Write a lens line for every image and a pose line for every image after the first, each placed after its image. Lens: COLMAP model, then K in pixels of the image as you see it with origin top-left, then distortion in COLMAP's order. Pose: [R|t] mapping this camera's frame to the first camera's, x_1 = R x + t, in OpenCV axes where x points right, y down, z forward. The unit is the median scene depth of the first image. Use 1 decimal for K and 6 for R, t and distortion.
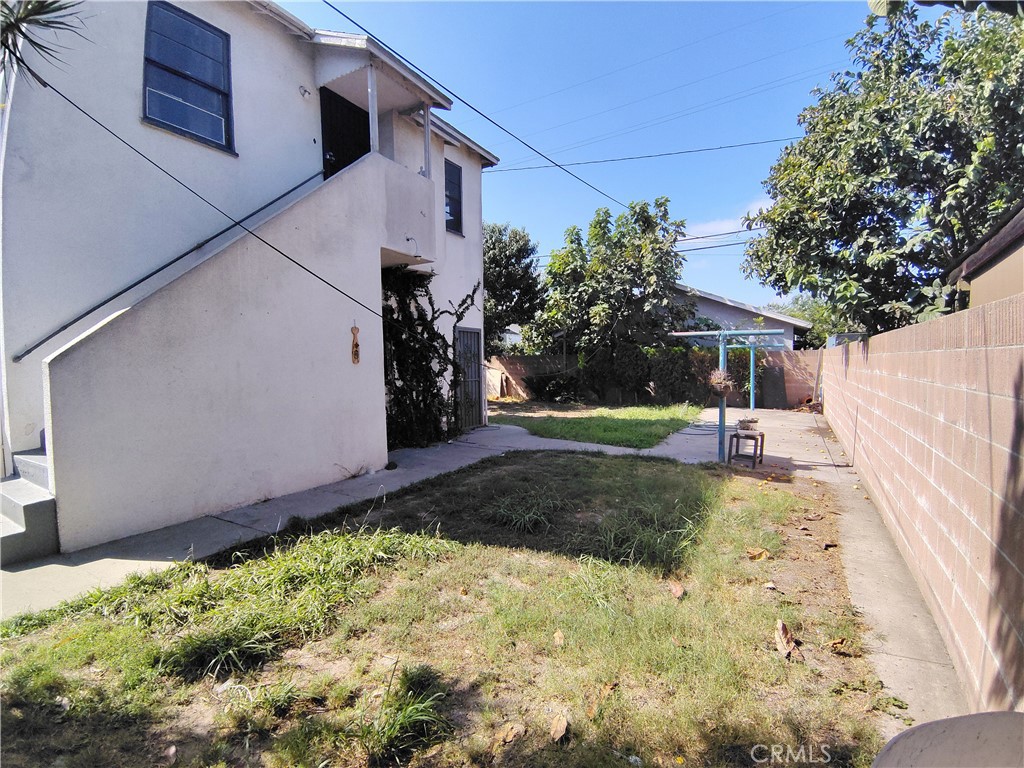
lens RADIAL K [[478.8, 0, 512.0], [0, 478.8, 383.5], [0, 0, 1]] dist [-0.001098, 0.000519]
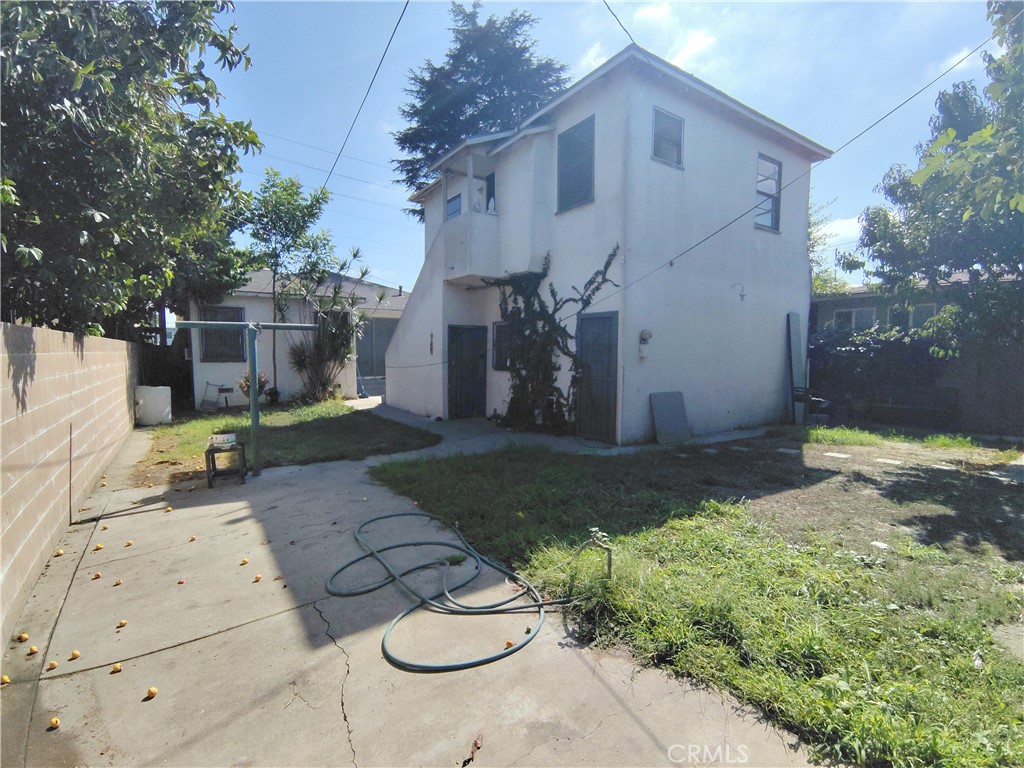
lens RADIAL K [[478.8, 0, 508.9], [0, 478.8, 383.2], [0, 0, 1]] dist [-0.001098, 0.000519]
pose [[-0.410661, 0.070844, -0.909032, 0.800302], [-0.040418, 0.994583, 0.095771, -0.081254], [0.910892, 0.076070, -0.405573, 1.373734]]
